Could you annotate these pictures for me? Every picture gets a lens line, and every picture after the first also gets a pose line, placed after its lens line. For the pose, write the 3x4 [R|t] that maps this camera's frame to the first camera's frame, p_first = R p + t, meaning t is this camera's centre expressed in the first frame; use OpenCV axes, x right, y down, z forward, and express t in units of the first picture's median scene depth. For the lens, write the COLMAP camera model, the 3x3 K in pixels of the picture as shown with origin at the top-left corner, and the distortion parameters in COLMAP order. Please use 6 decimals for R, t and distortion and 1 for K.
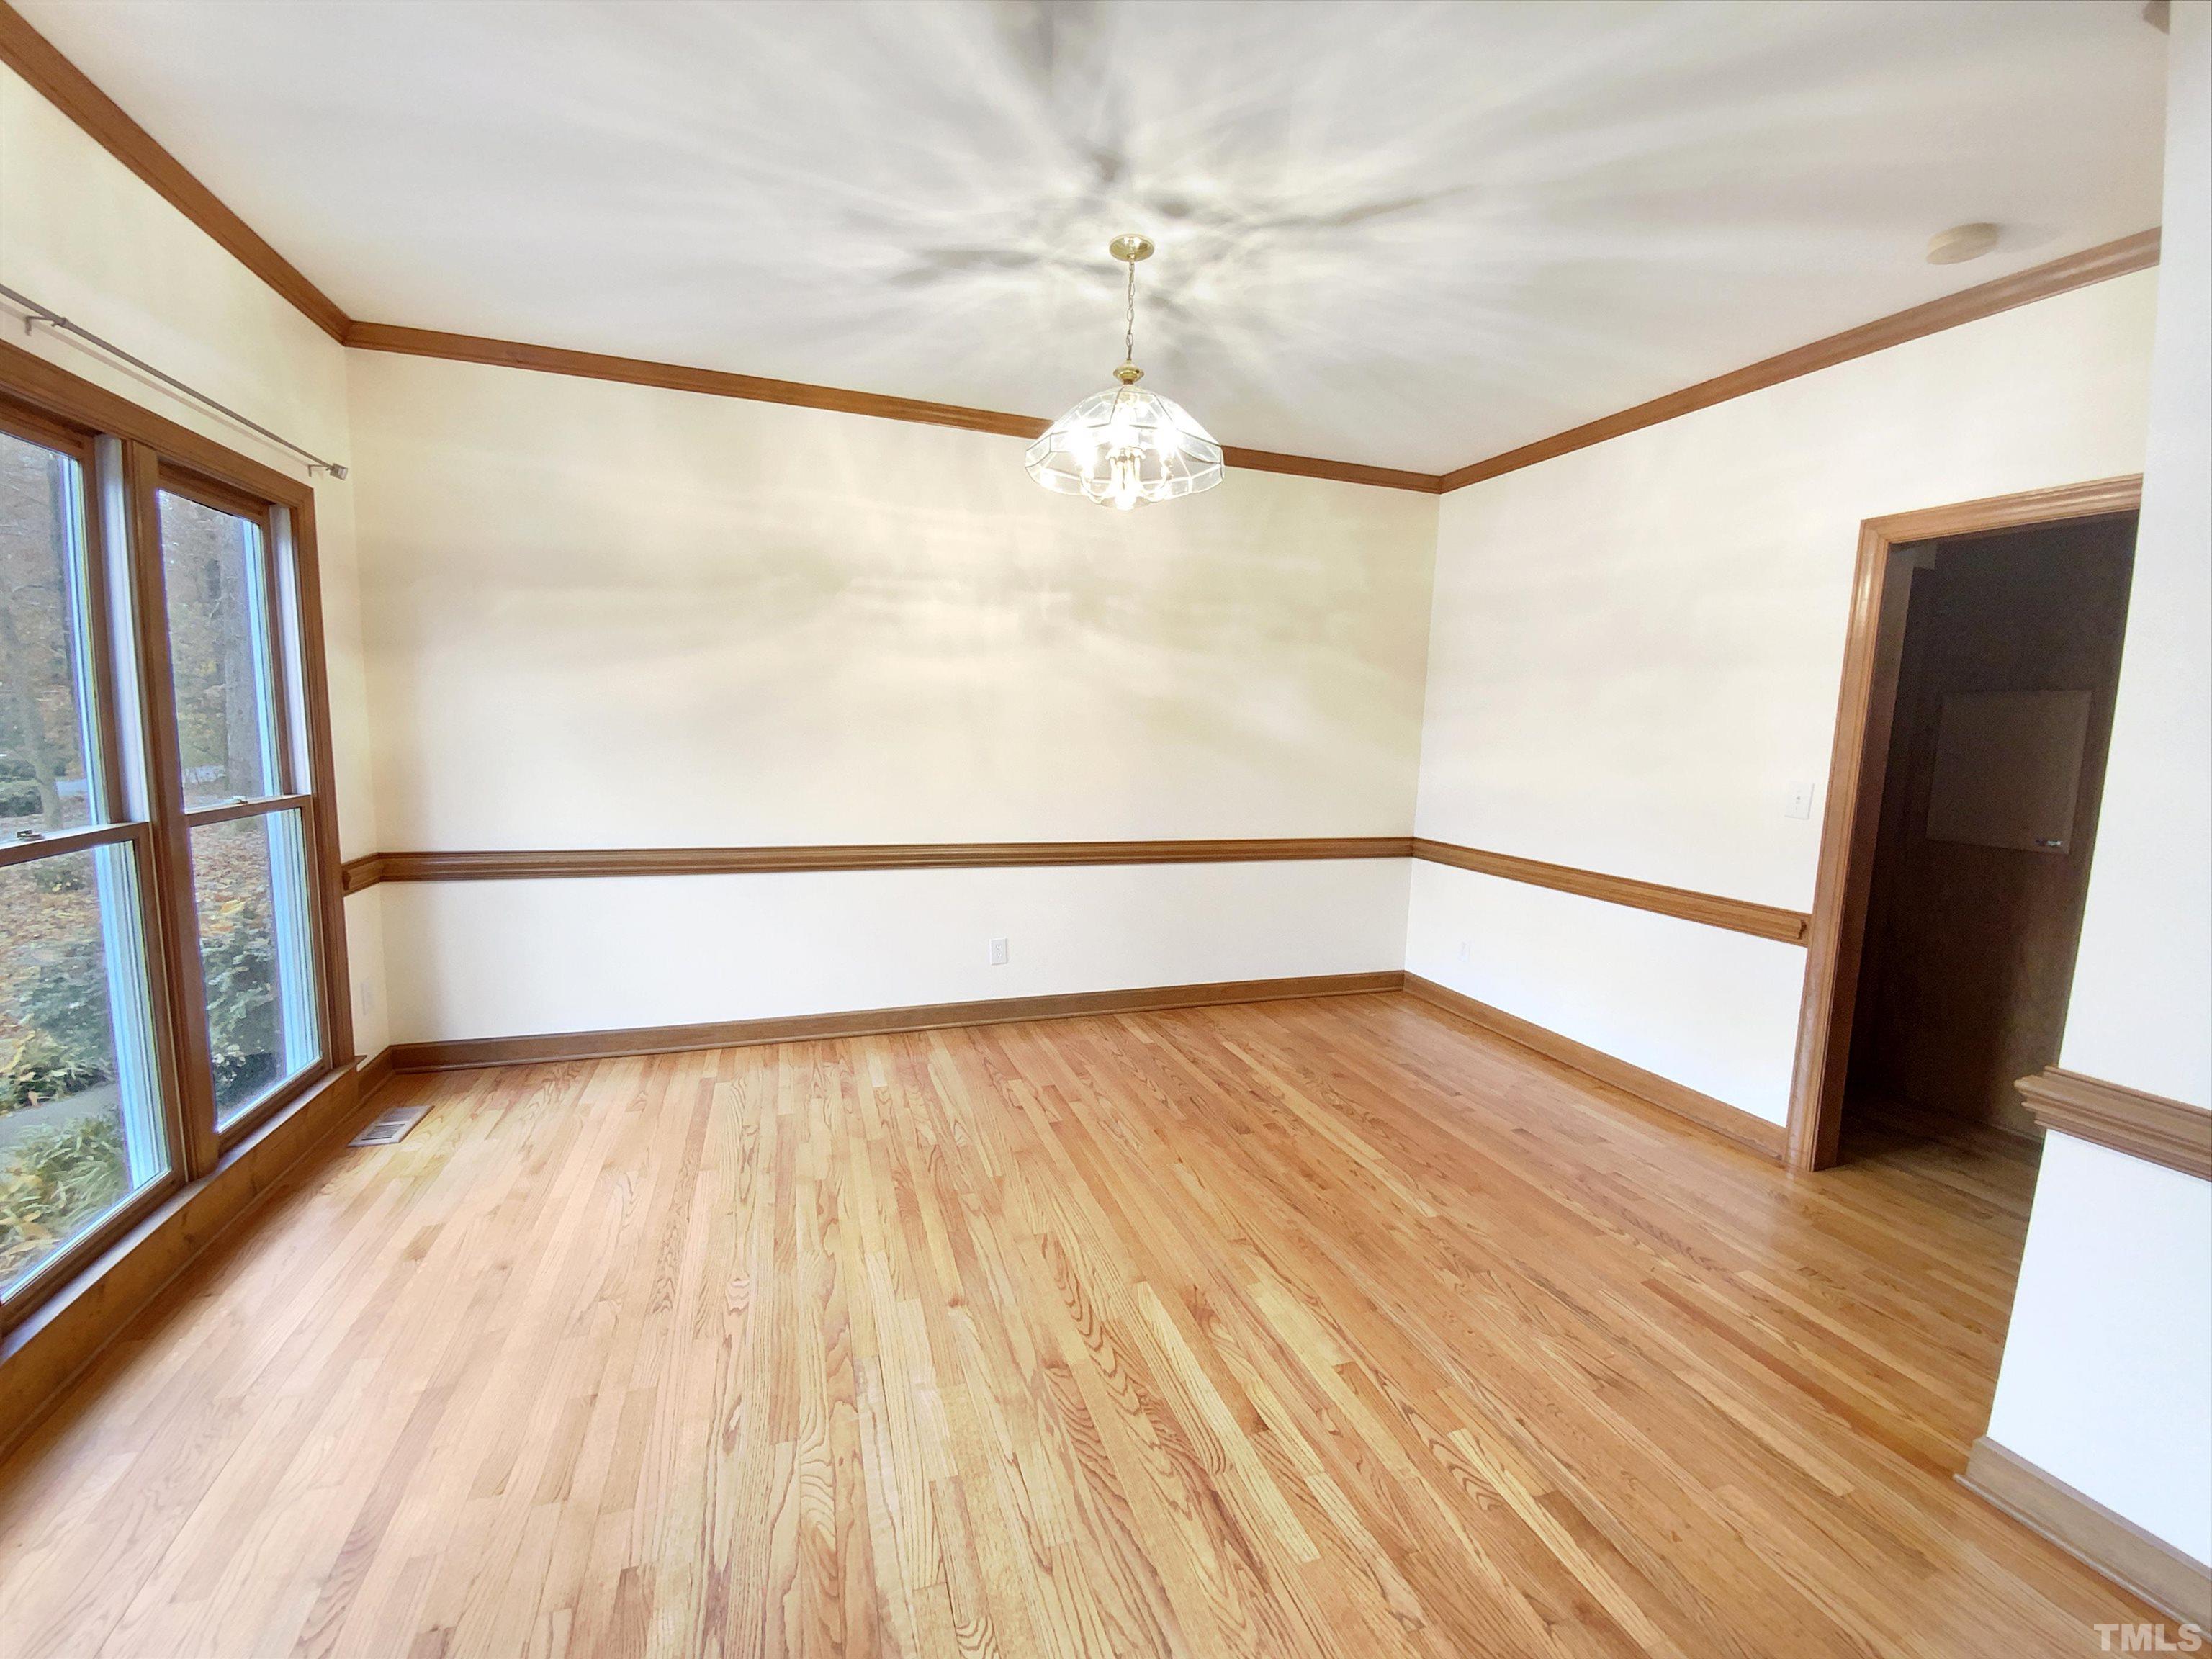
lens RADIAL K [[898.5, 0, 1097.7], [0, 898.5, 833.1], [0, 0, 1]] dist [0.003155, -0.012046]
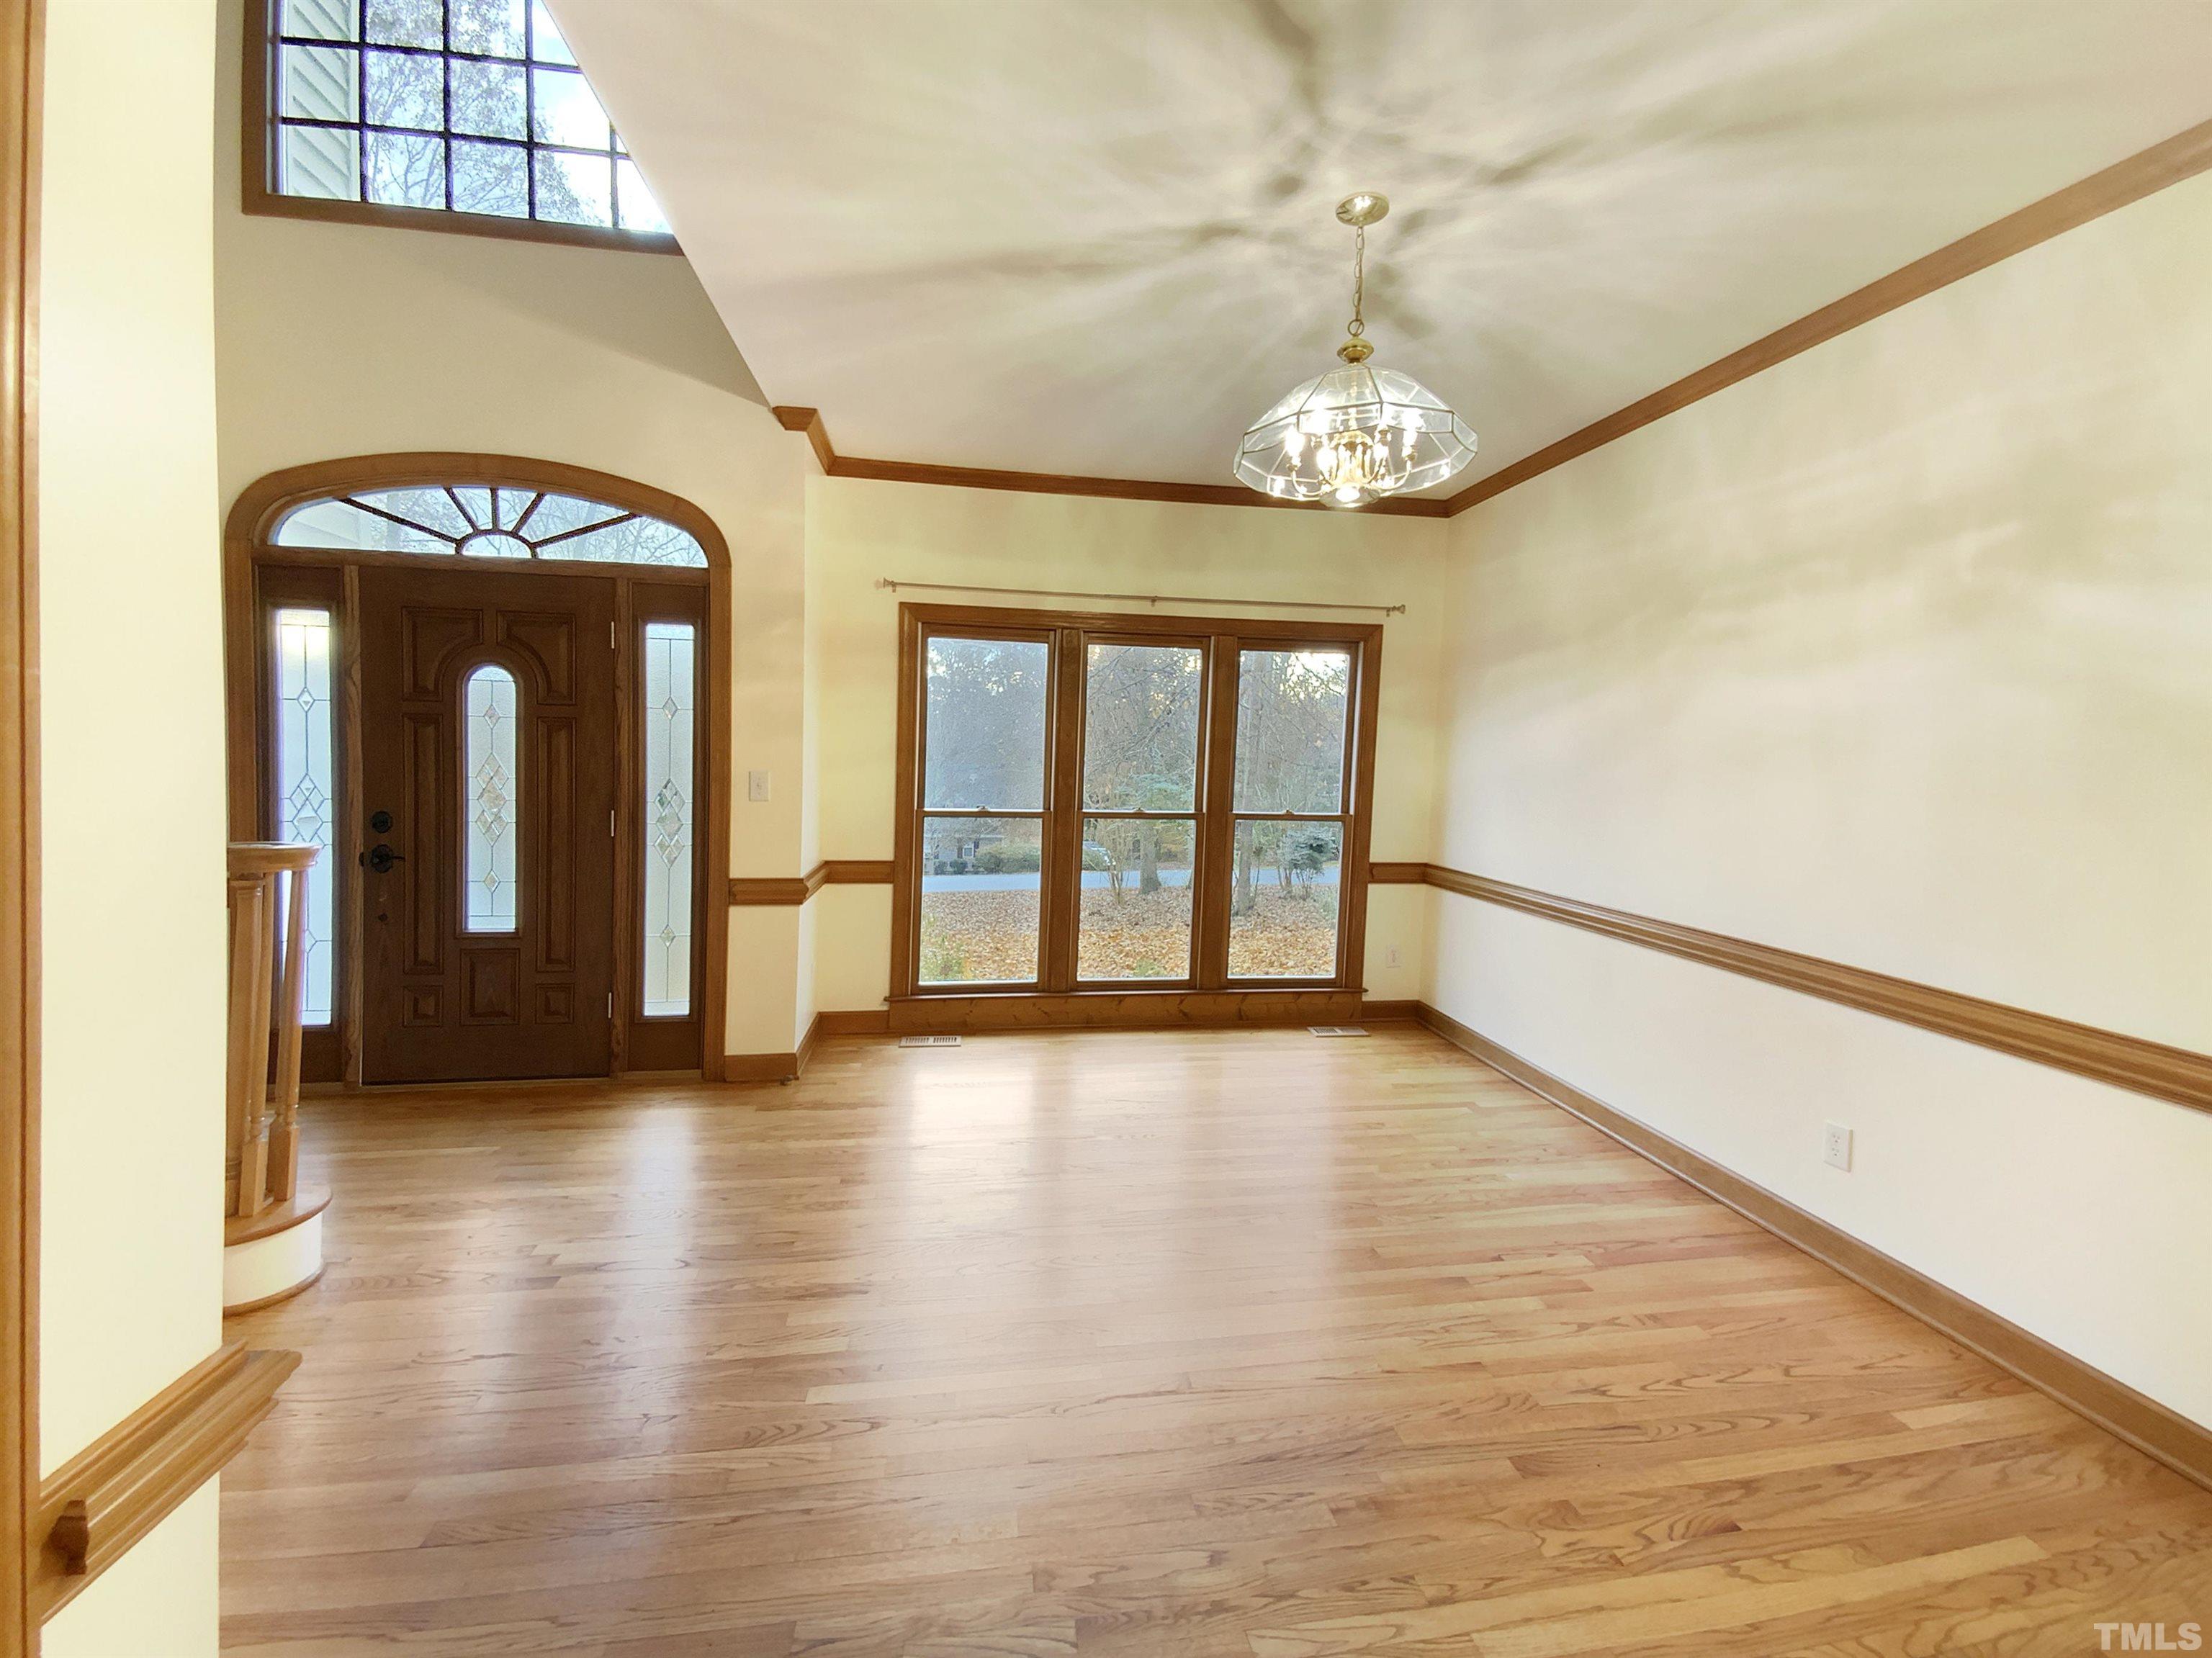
lens RADIAL K [[903.1, 0, 1108.7], [0, 903.1, 802.9], [0, 0, 1]] dist [0.034376, -0.013015]
pose [[-0.150533, 0.017830, -0.988444, 0.715853], [-0.152168, 0.987504, 0.040987, -0.056734], [0.976824, 0.156580, -0.145939, 0.721335]]
